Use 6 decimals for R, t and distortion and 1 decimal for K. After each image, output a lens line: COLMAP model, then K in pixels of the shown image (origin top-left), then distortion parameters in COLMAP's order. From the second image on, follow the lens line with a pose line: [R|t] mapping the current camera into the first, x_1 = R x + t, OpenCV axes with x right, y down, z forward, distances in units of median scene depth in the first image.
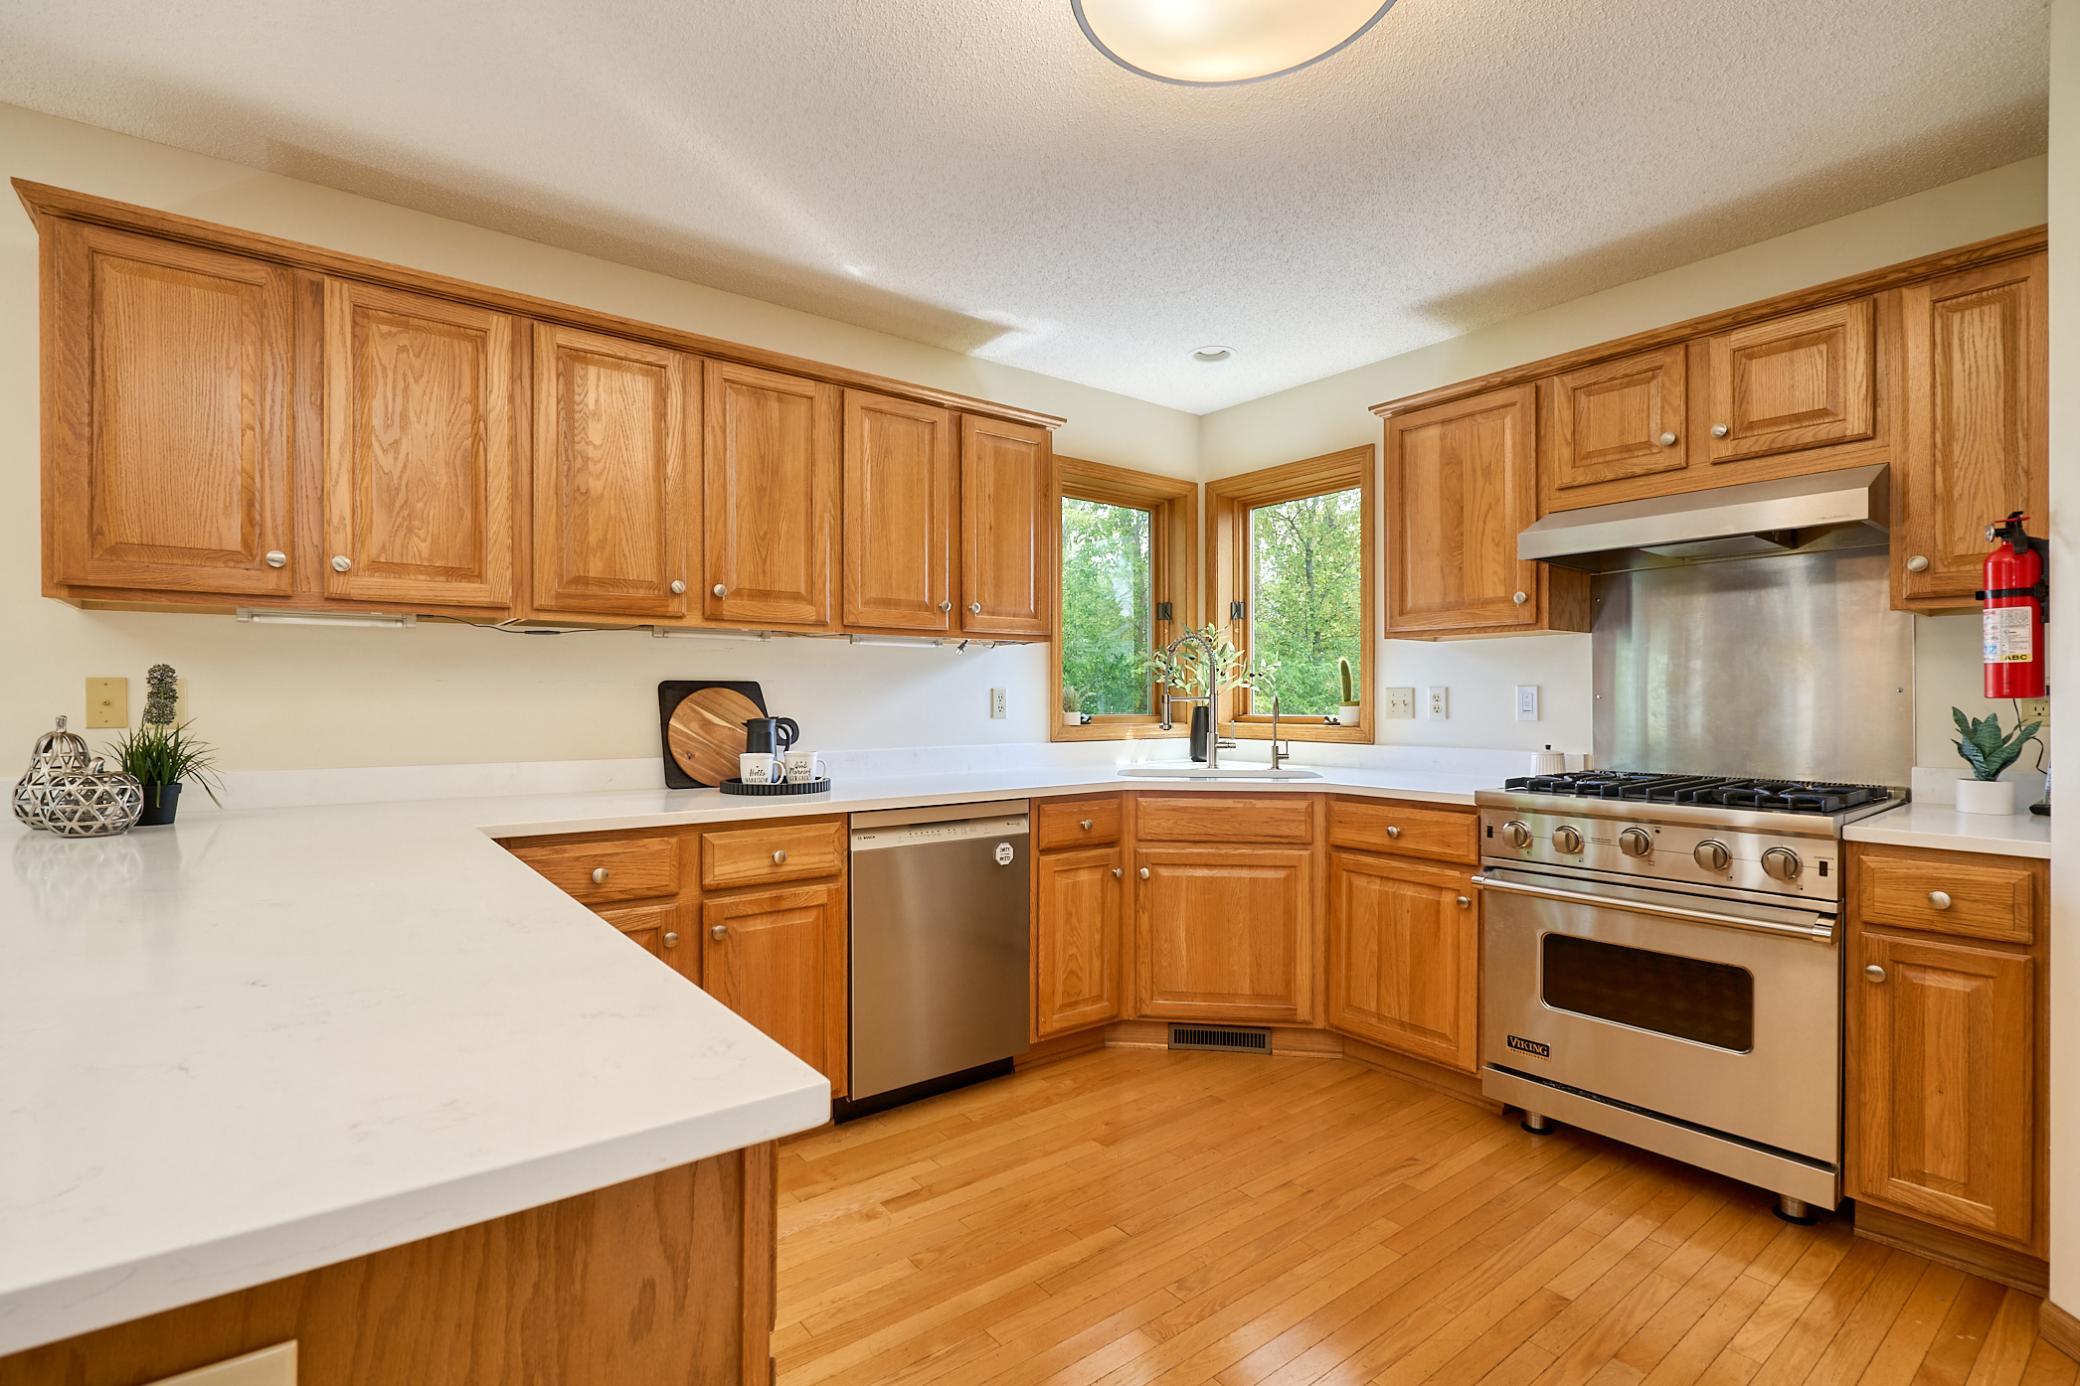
lens RADIAL K [[960.3, 0, 1042.4], [0, 960.3, 700.8], [0, 0, 1]] dist [-0.000375, -0.000443]
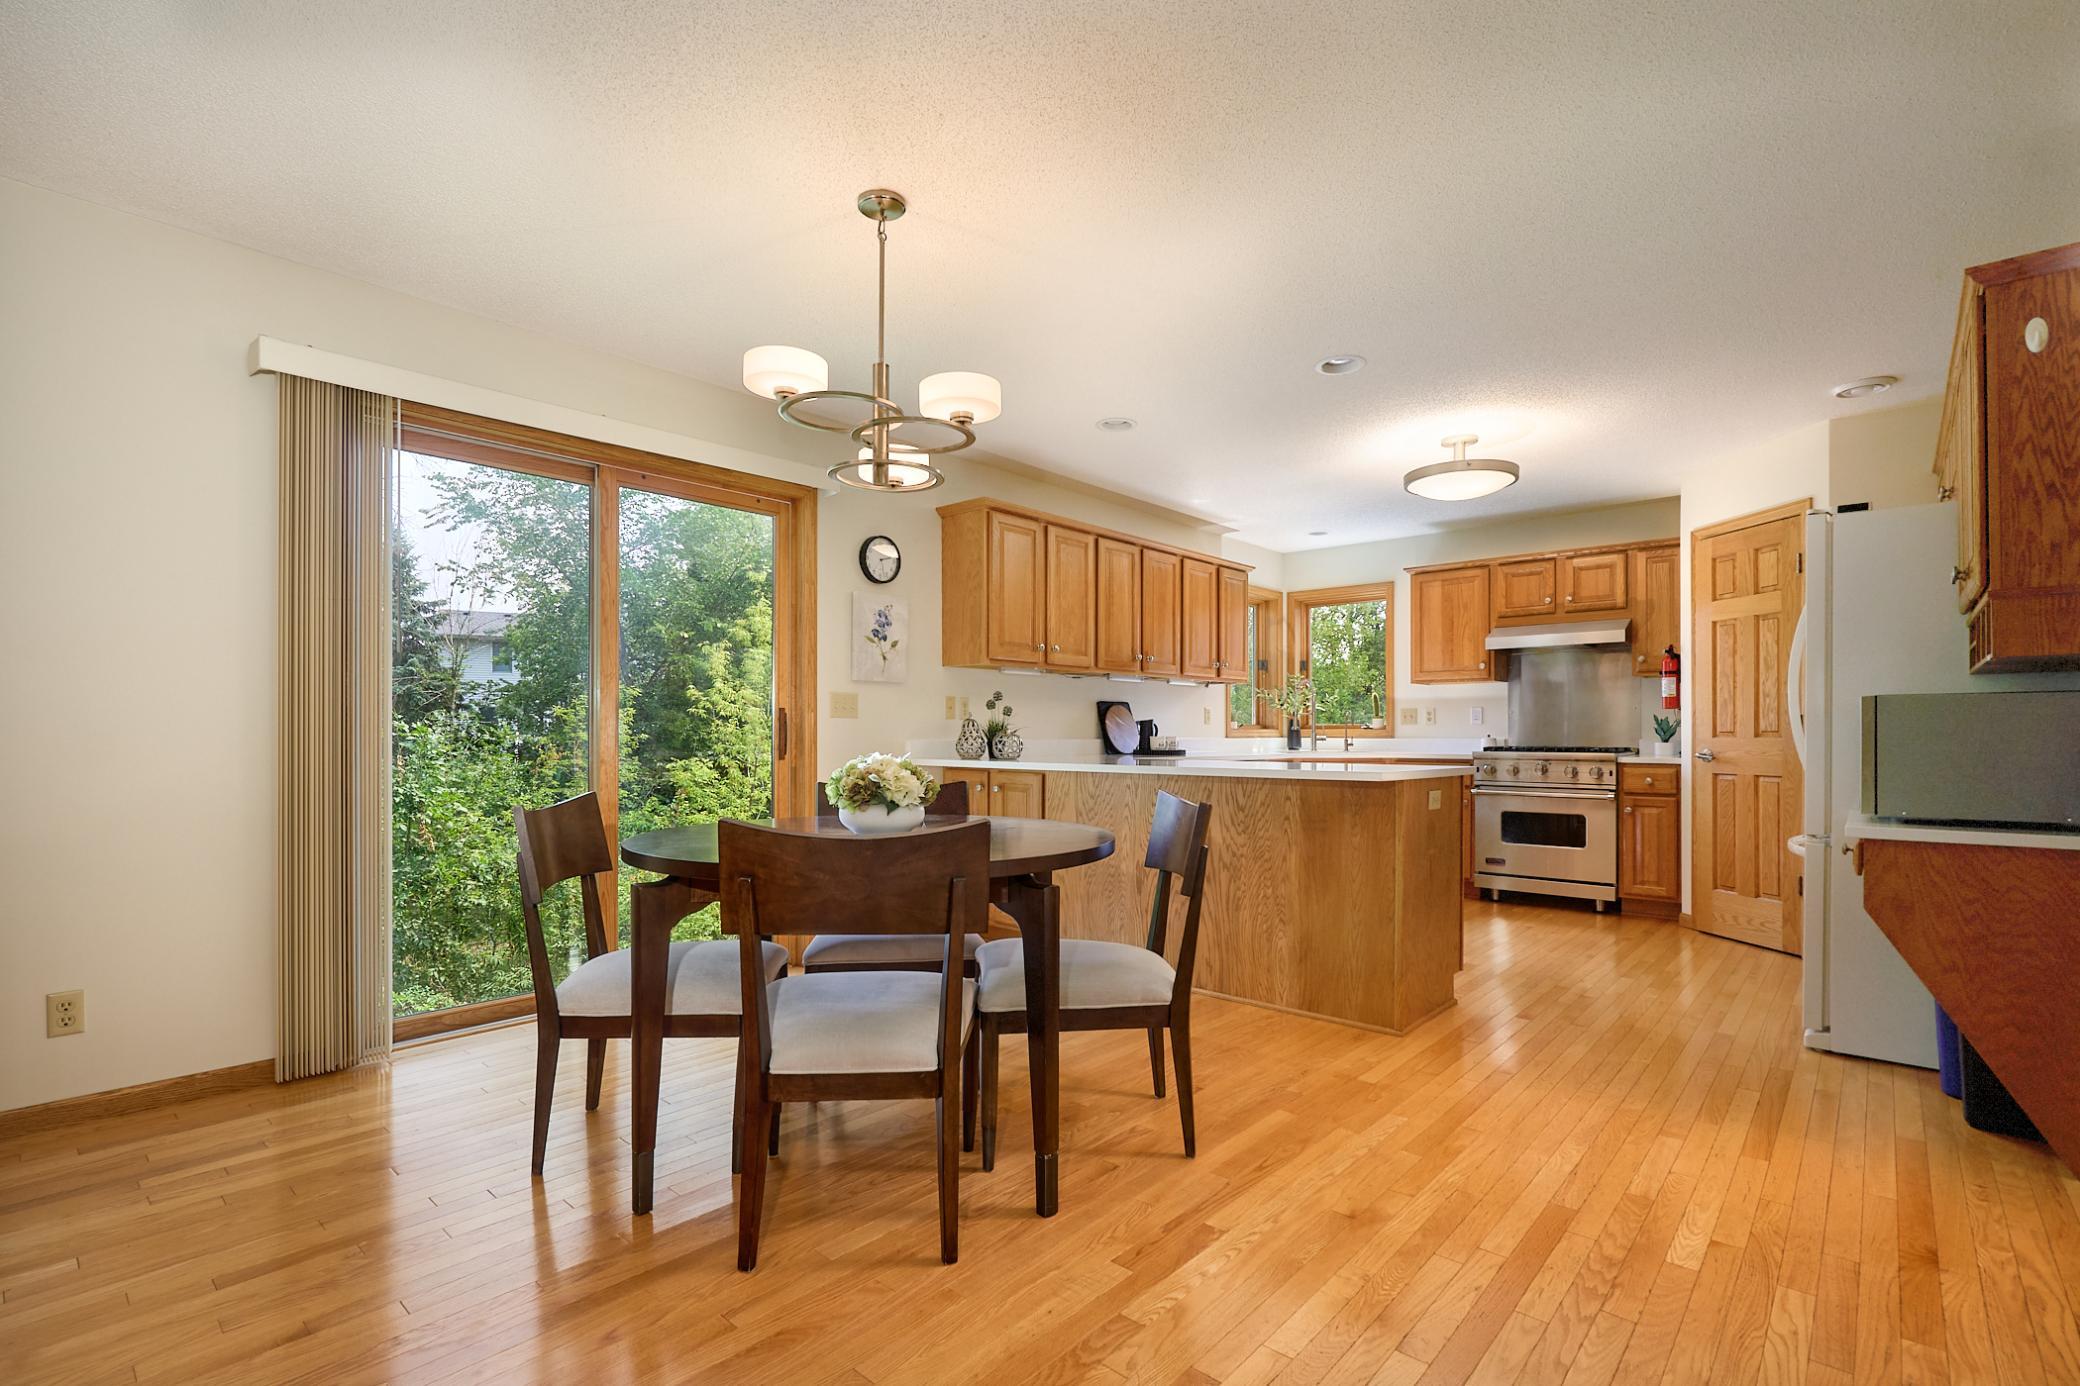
lens RADIAL K [[960.3, 0, 1033.1], [0, 960.3, 730.3], [0, 0, 1]] dist [-0.000375, -0.000443]
pose [[0.984450, 0.003247, 0.175633, -0.973524], [-0.002227, 0.999979, -0.006003, 0.058383], [-0.175649, 0.005519, 0.984437, -1.059113]]
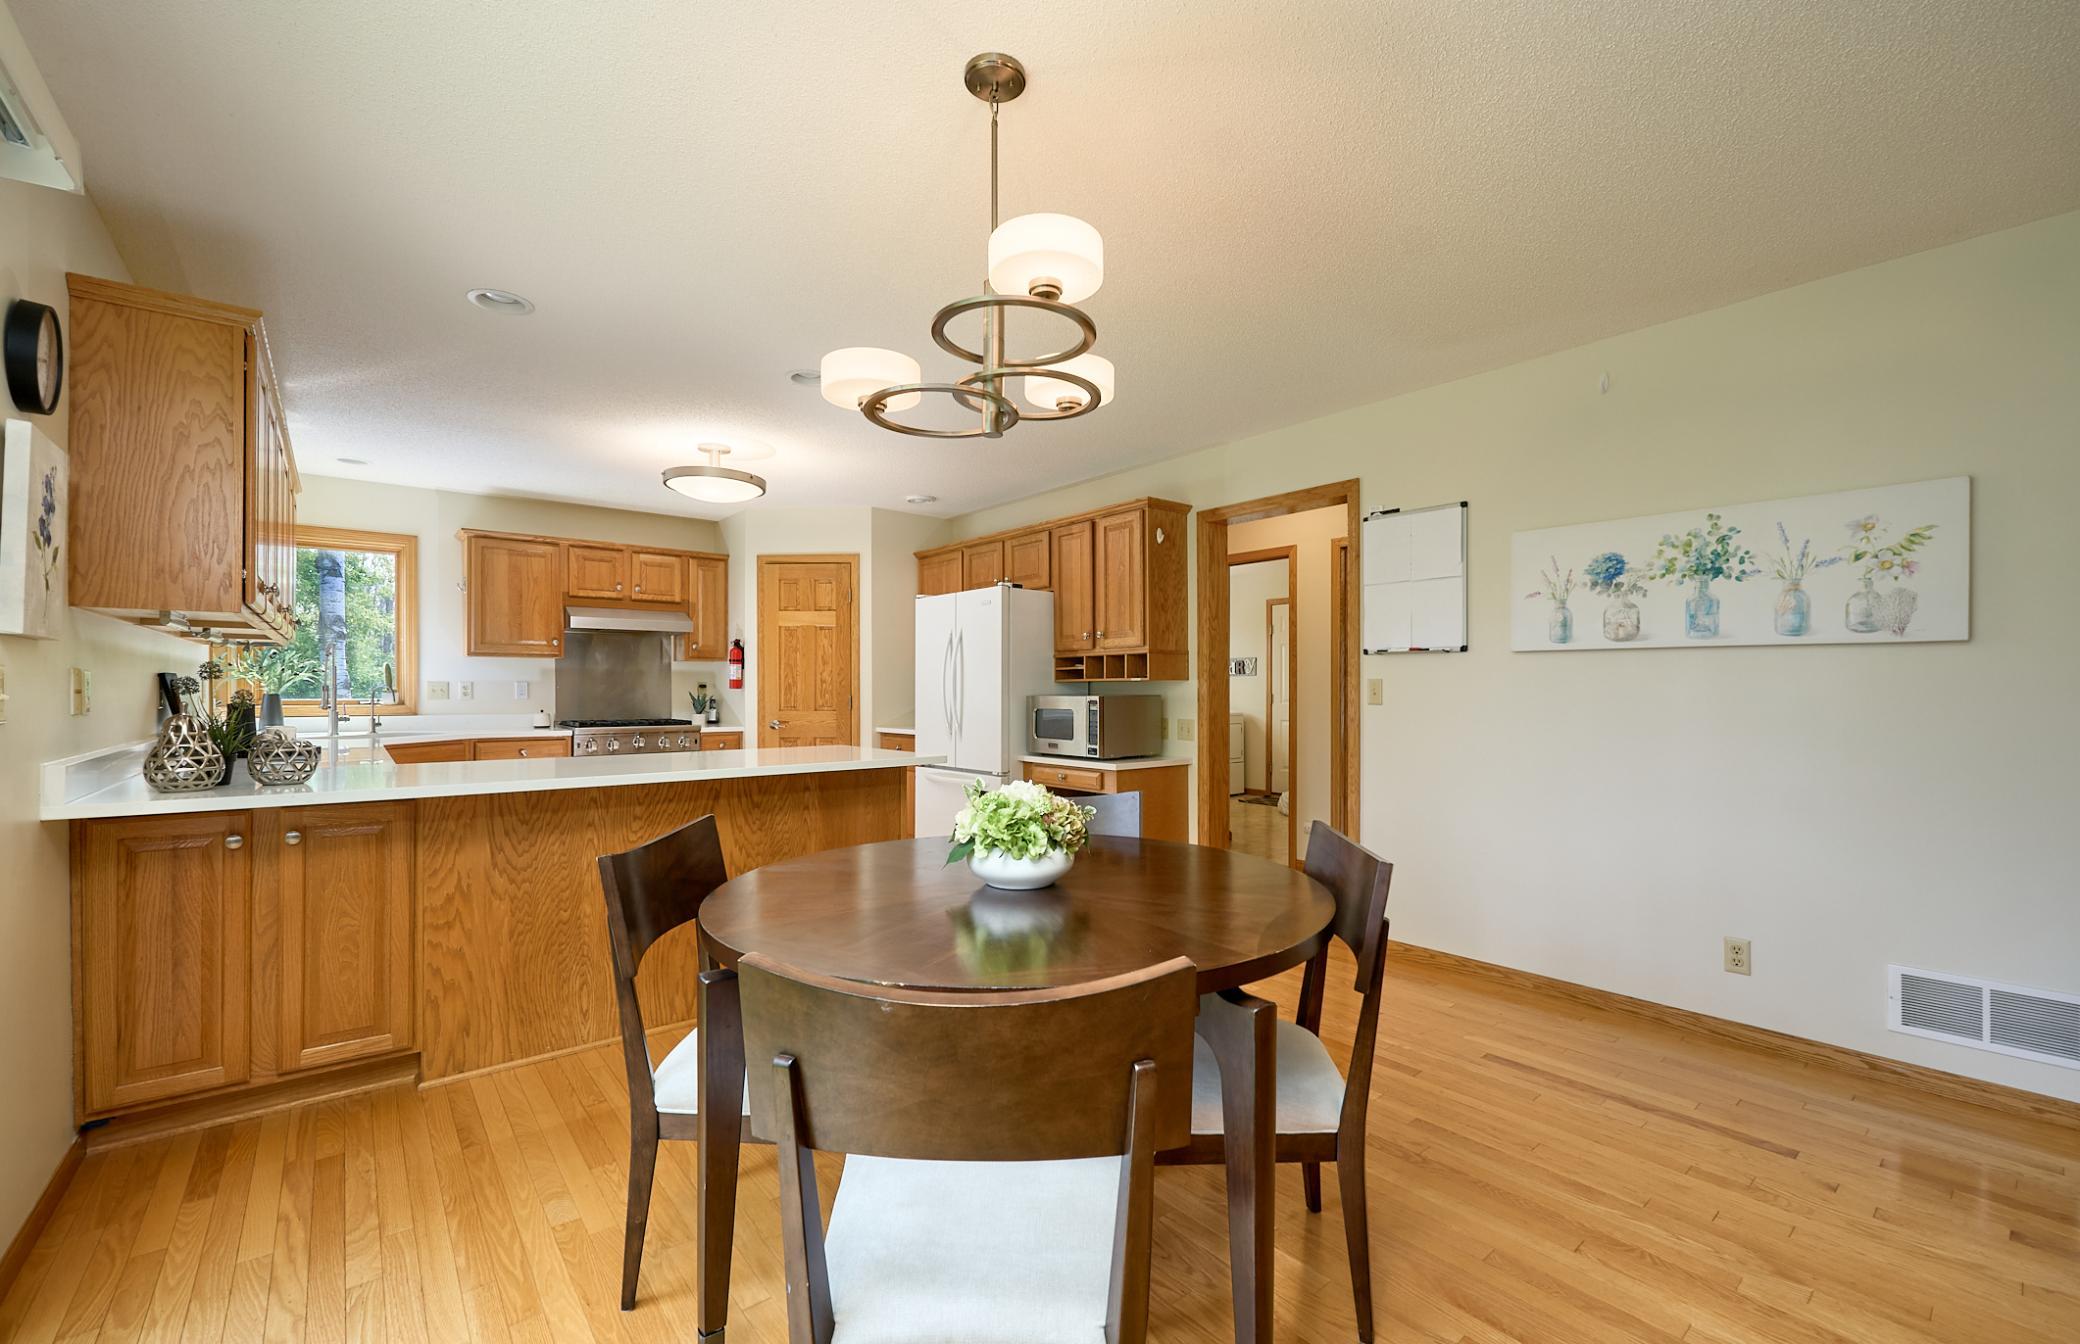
lens RADIAL K [[851.7, 0, 1050.4], [0, 851.7, 685.7], [0, 0, 1]] dist [-0.000094, -0.000063]
pose [[-0.029834, 0.004947, 0.999543, -1.638417], [0.001205, 0.999987, -0.004913, 0.002664], [-0.999554, 0.001058, -0.029839, -0.086933]]
